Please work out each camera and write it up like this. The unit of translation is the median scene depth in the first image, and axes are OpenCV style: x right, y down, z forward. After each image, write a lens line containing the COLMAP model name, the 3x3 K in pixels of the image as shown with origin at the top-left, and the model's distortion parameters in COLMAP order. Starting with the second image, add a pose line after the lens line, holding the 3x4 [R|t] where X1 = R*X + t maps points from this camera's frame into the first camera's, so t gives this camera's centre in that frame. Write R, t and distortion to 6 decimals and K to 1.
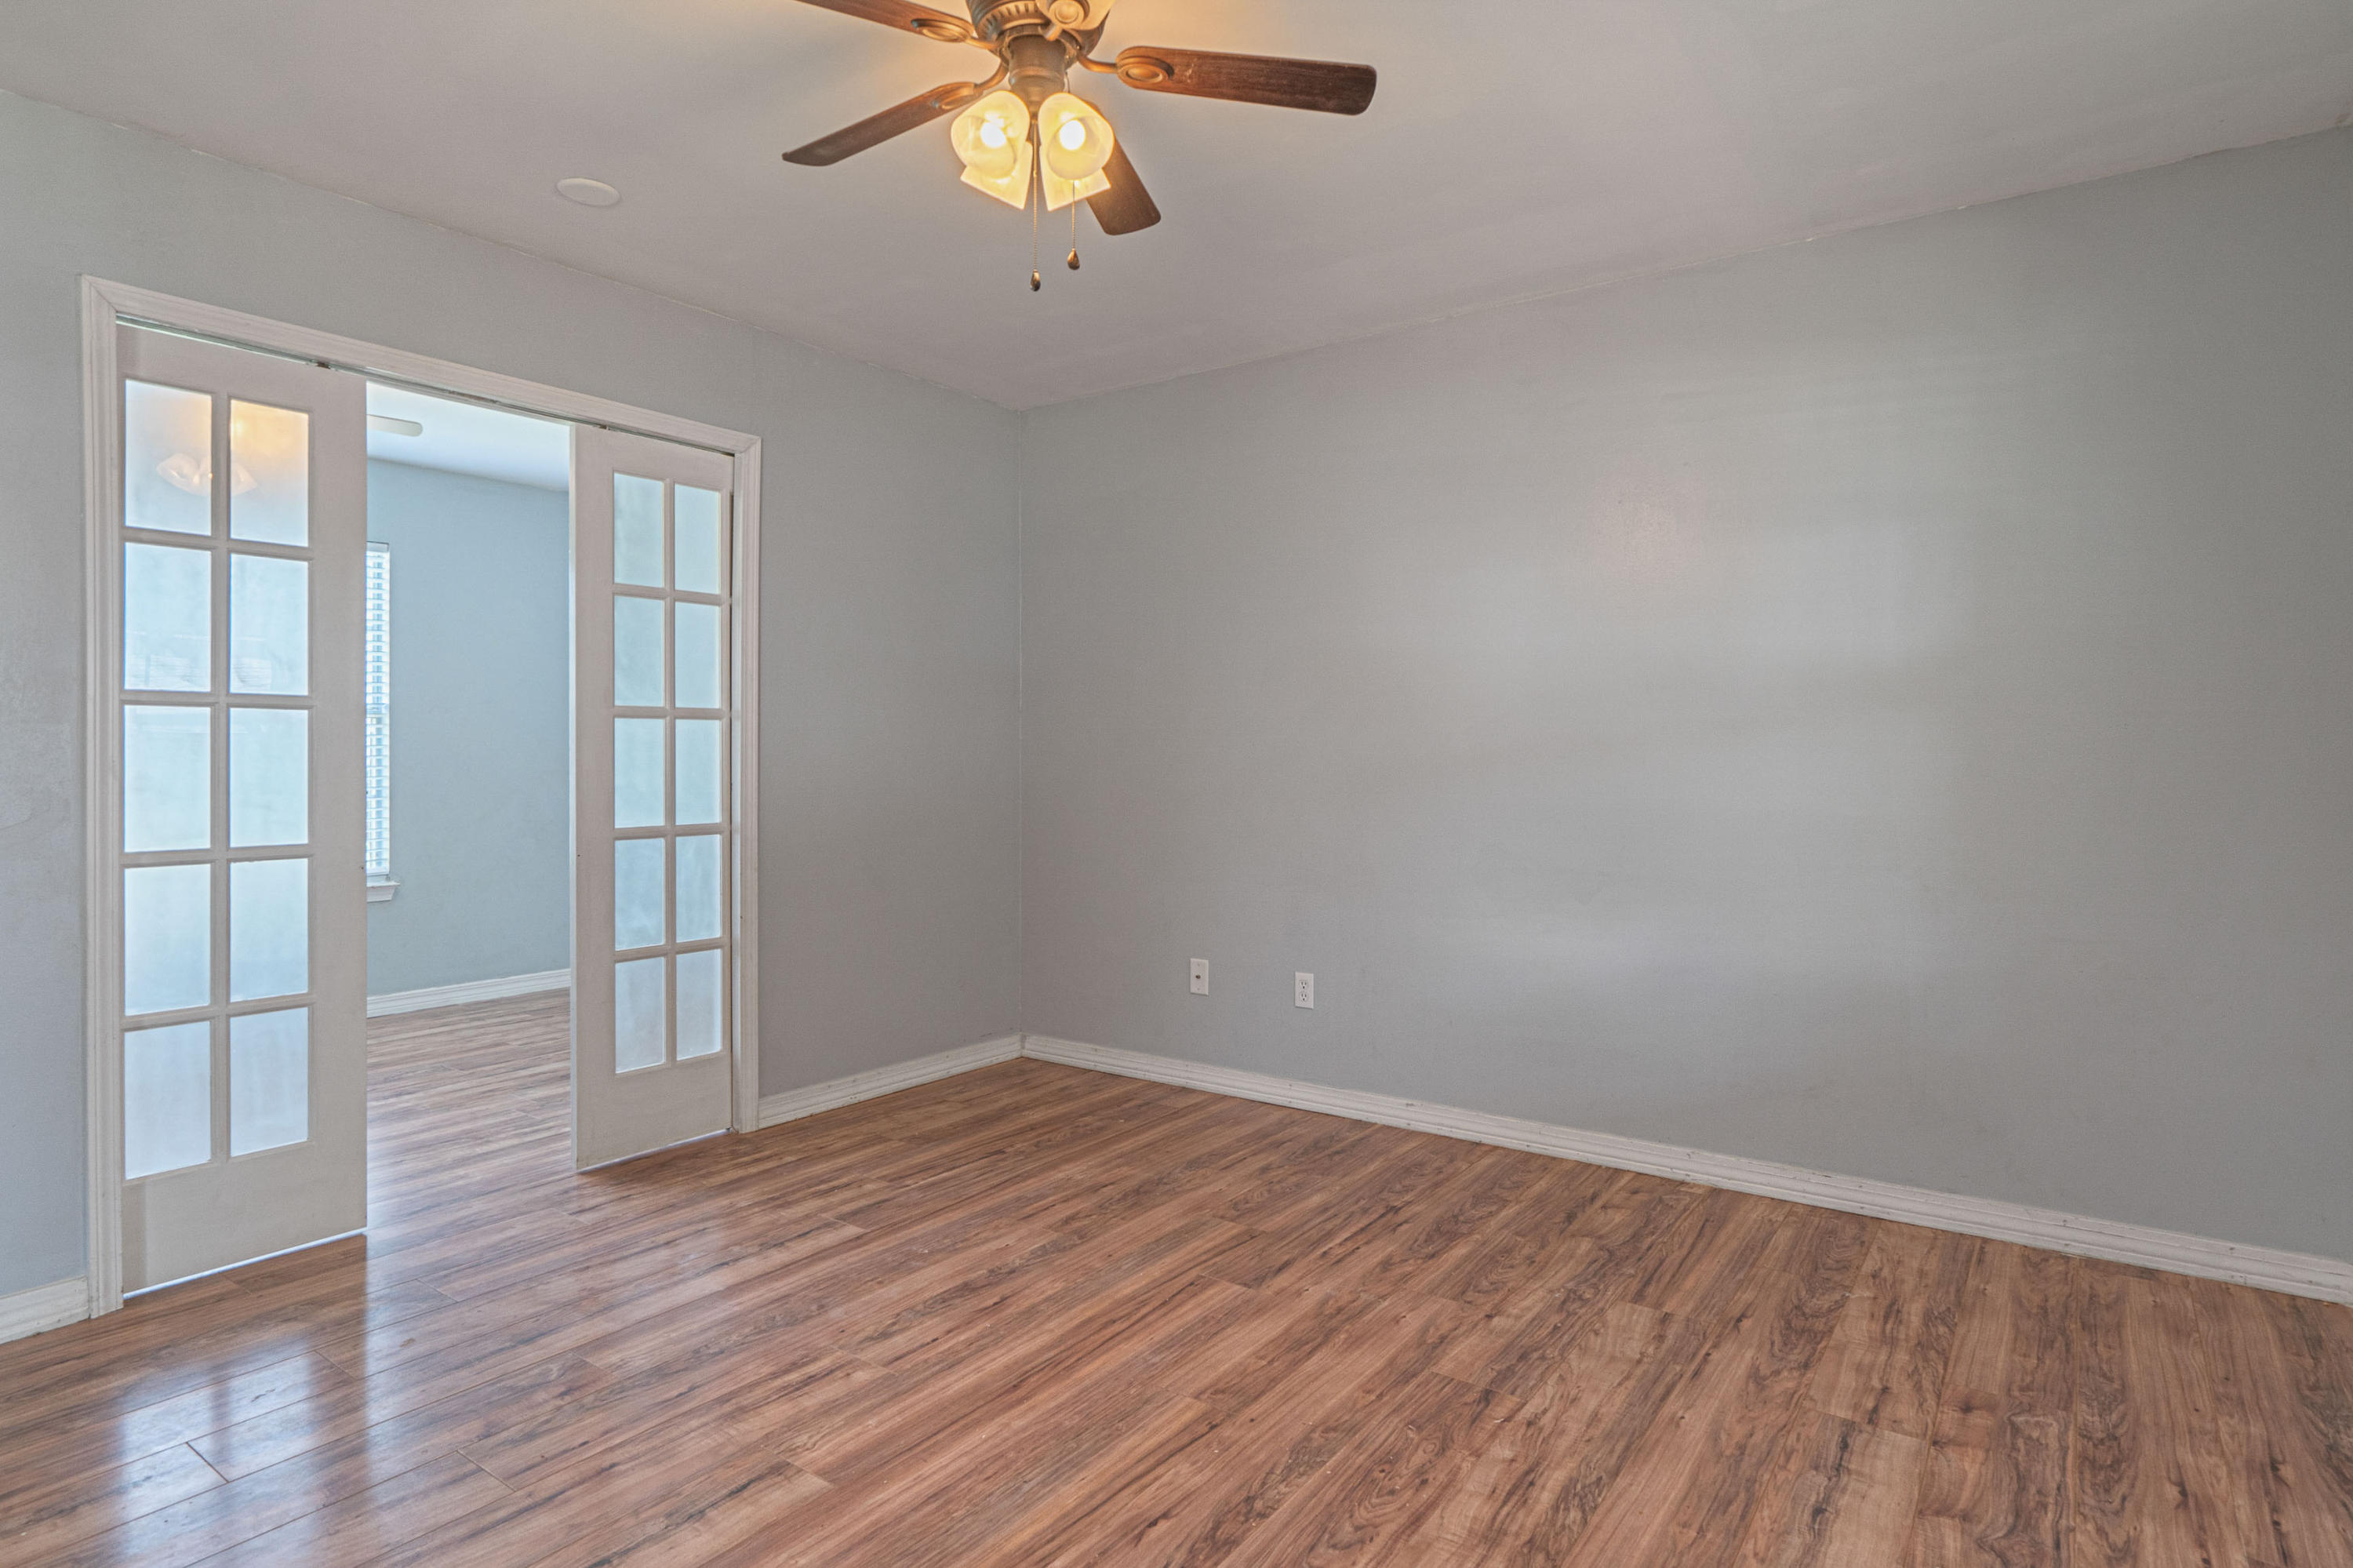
lens RADIAL K [[1253.1, 0, 1169.4], [0, 1253.1, 772.7], [0, 0, 1]] dist [-0.007240, -0.000958]
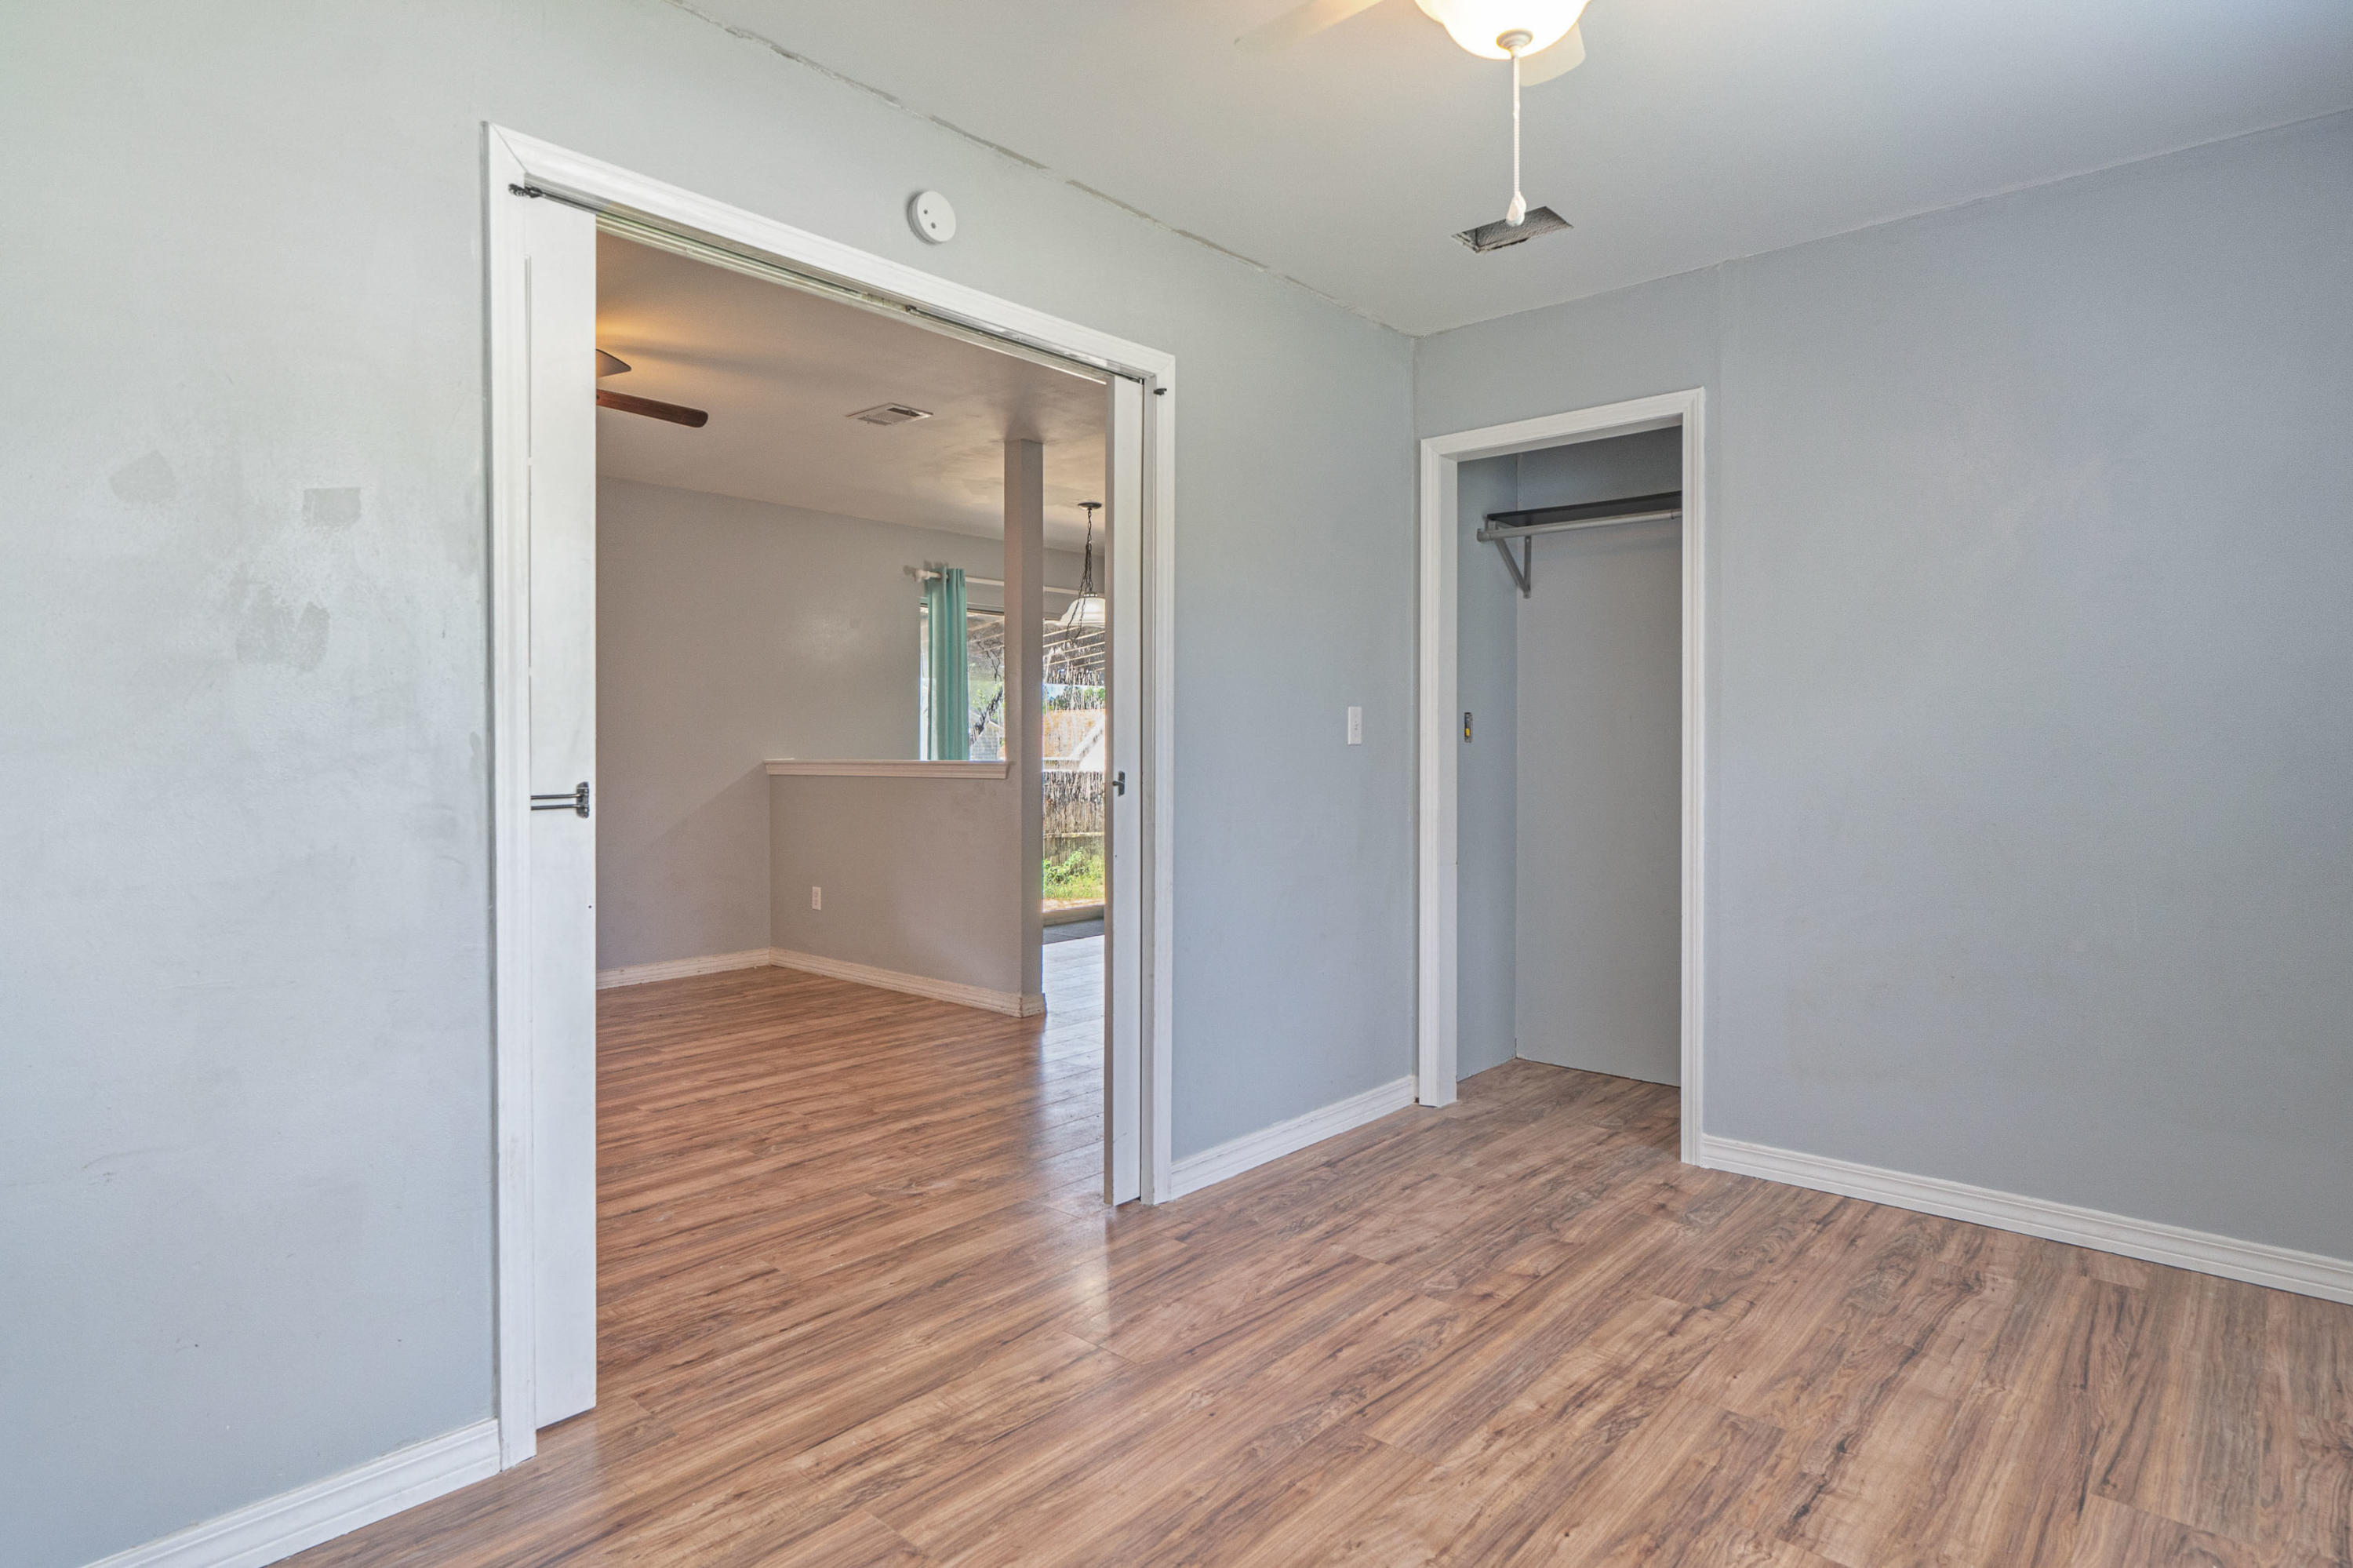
lens RADIAL K [[1253.1, 0, 1160.8], [0, 1253.1, 768.5], [0, 0, 1]] dist [-0.007240, -0.000958]
pose [[-0.994288, 0.000380, 0.106728, -0.779559], [0.003704, 0.999514, 0.030950, -0.022449], [-0.106664, 0.031168, -0.993806, 1.697582]]
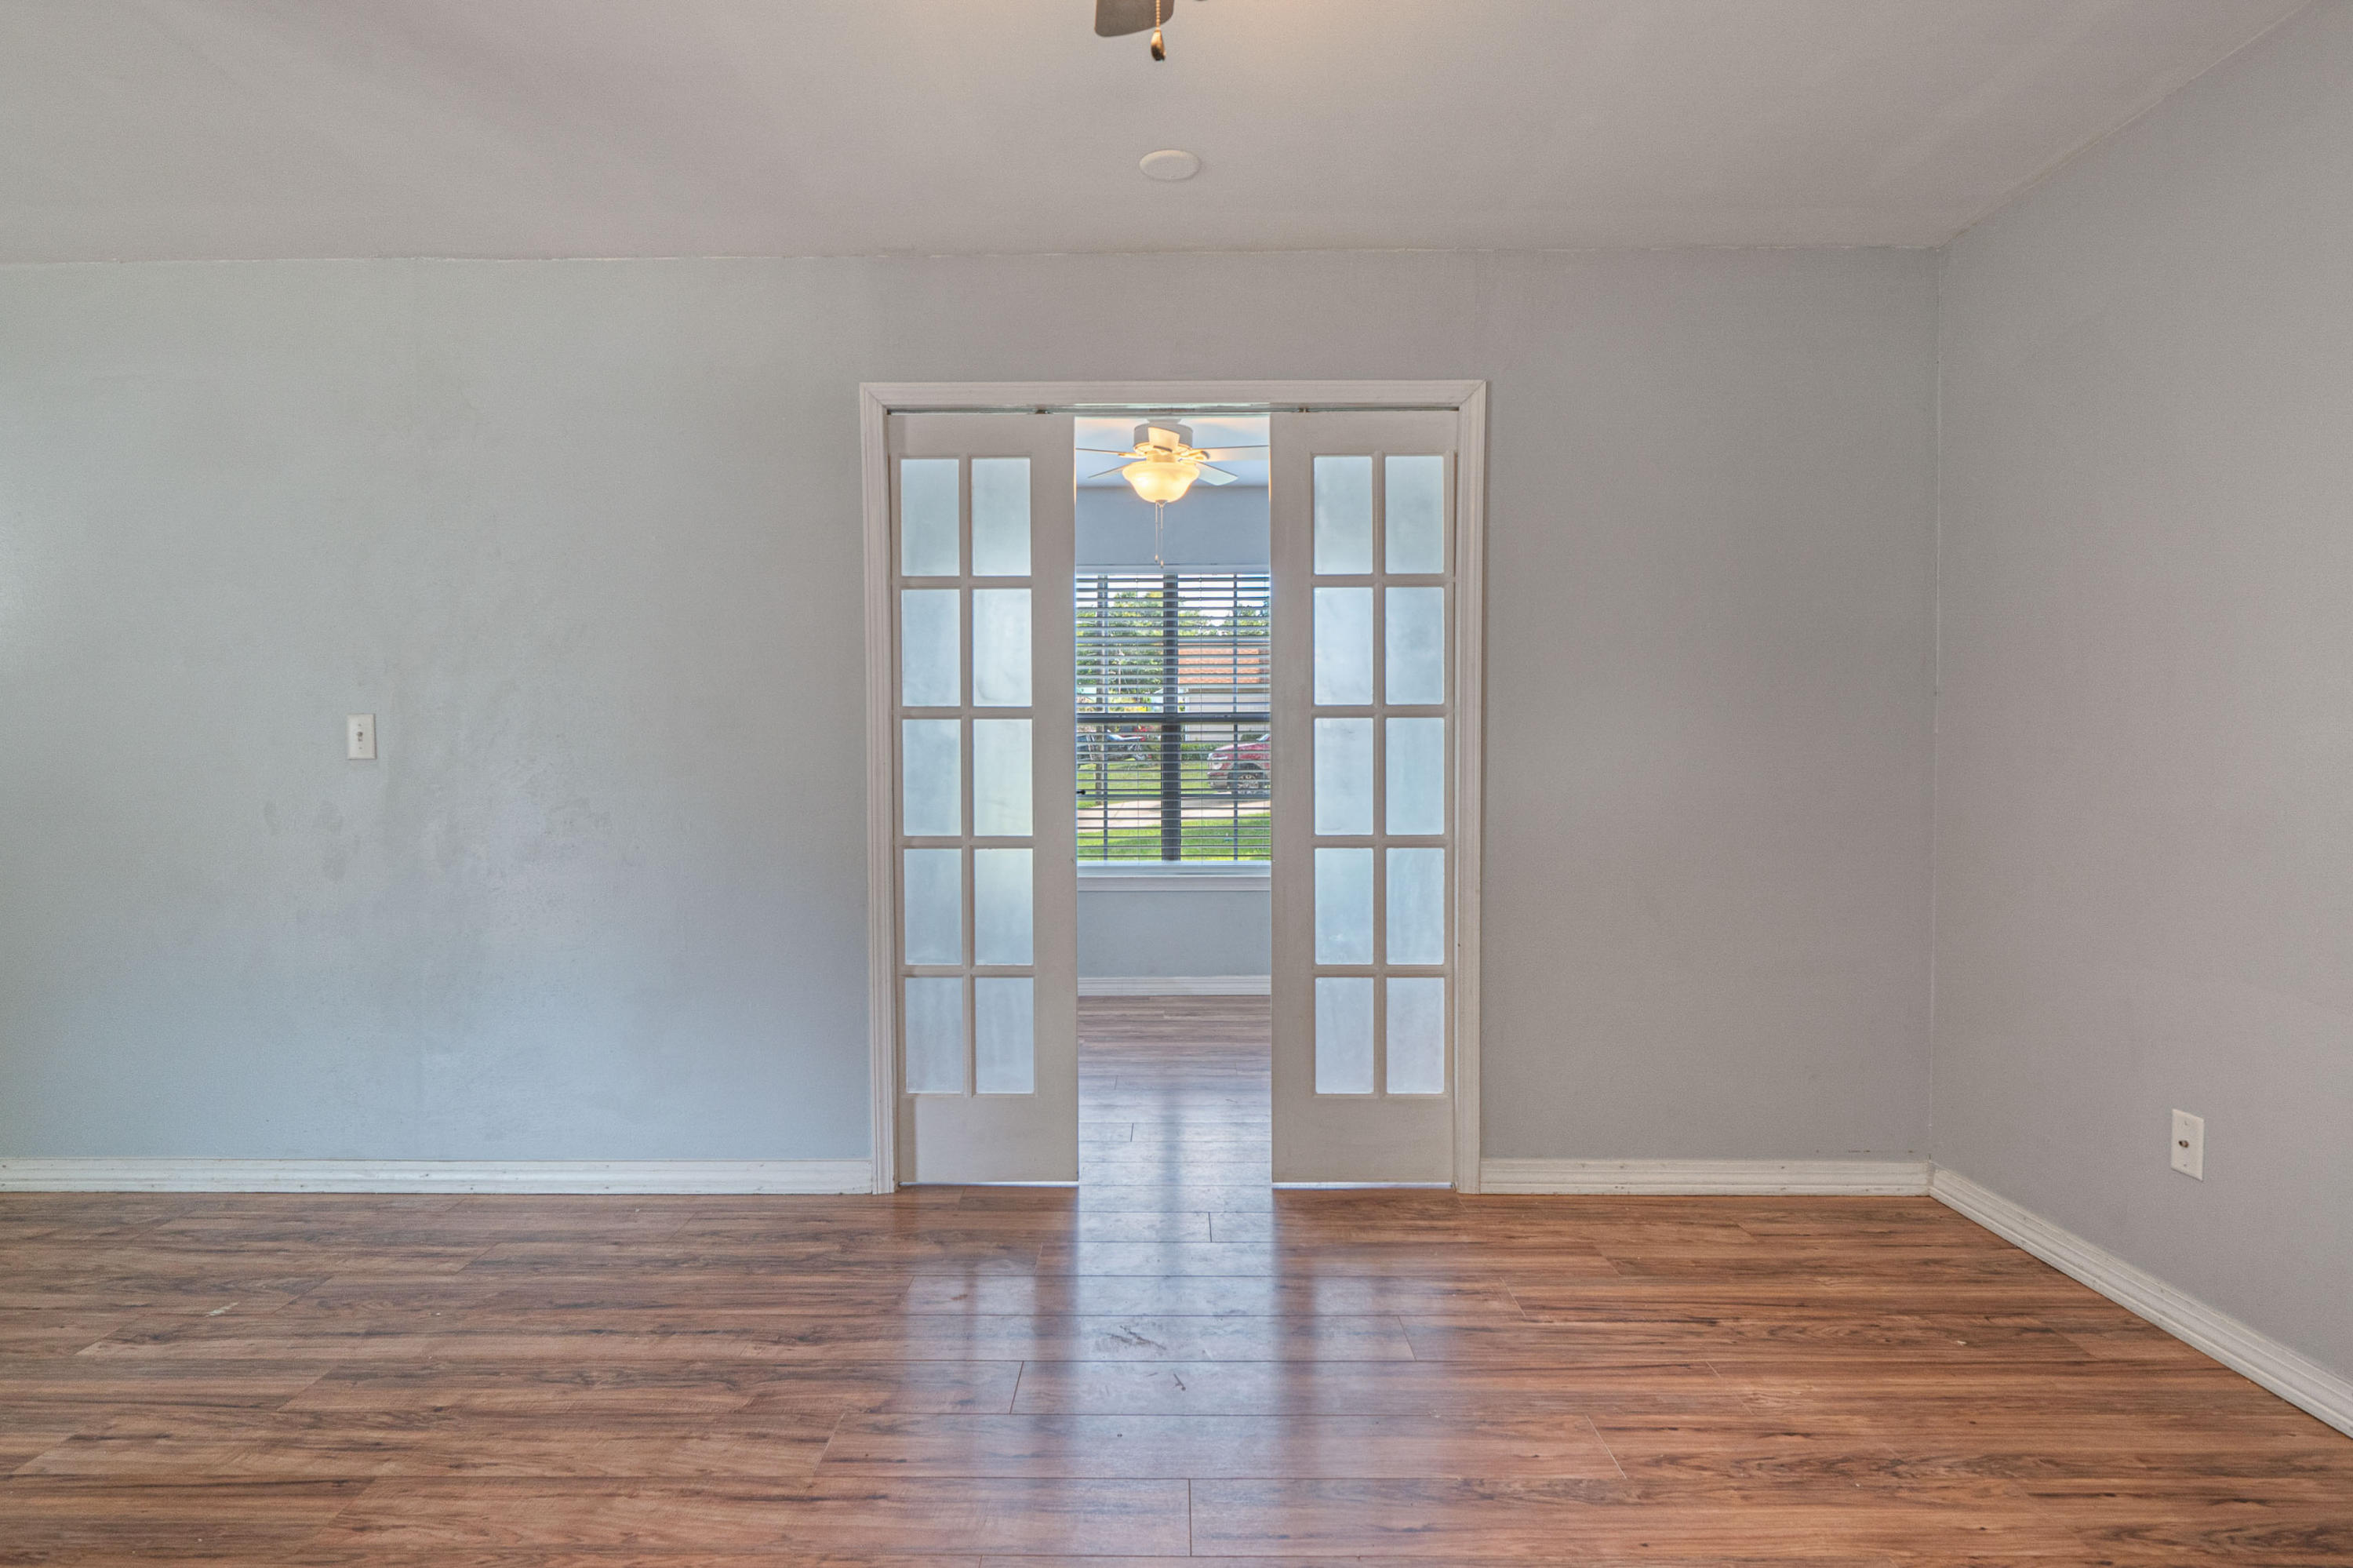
lens RADIAL K [[1253.1, 0, 1160.9], [0, 1253.1, 799.2], [0, 0, 1]] dist [-0.007240, -0.000958]
pose [[0.577580, 0.024870, -0.815955, 0.269937], [-0.008522, 0.999665, 0.024437, -0.004805], [0.816290, -0.007160, 0.577598, 0.371268]]
